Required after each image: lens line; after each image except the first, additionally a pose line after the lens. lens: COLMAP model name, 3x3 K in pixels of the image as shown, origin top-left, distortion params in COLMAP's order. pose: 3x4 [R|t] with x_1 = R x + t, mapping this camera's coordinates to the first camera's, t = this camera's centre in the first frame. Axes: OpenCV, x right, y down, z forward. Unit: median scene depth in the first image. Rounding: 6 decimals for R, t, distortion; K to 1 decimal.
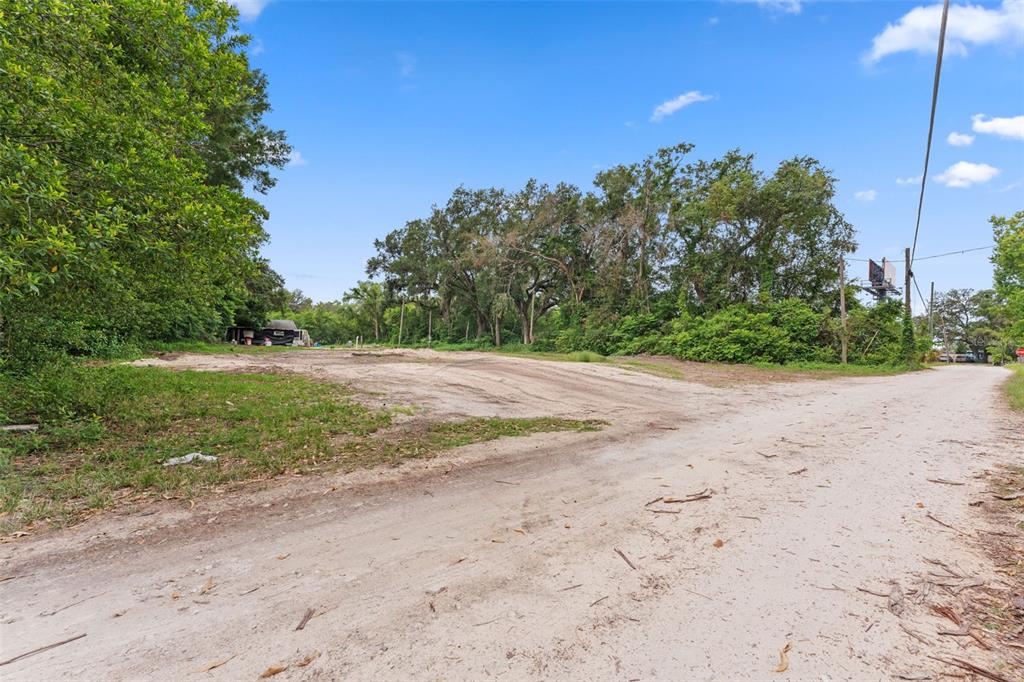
lens RADIAL K [[389.3, 0, 507.4], [0, 389.3, 342.4], [0, 0, 1]] dist [0.002647, -0.000923]
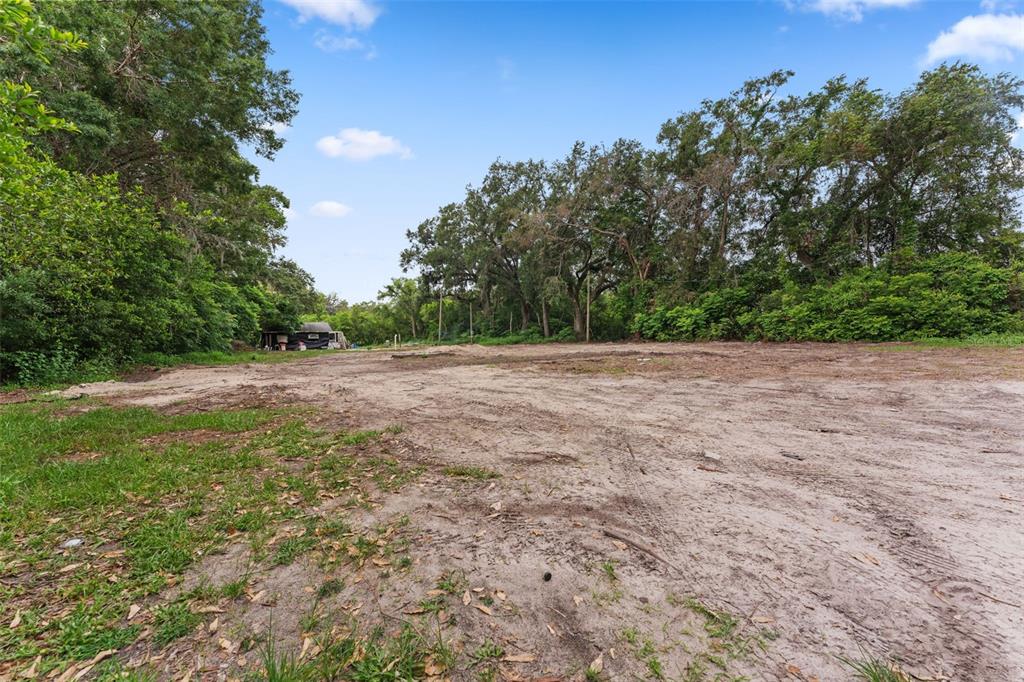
lens RADIAL K [[389.3, 0, 514.7], [0, 389.3, 343.1], [0, 0, 1]] dist [0.002647, -0.000923]
pose [[0.996163, -0.054723, -0.068297, -0.048934], [0.056270, 0.998196, 0.020946, 0.000247], [0.067027, -0.024709, 0.997445, 0.117845]]
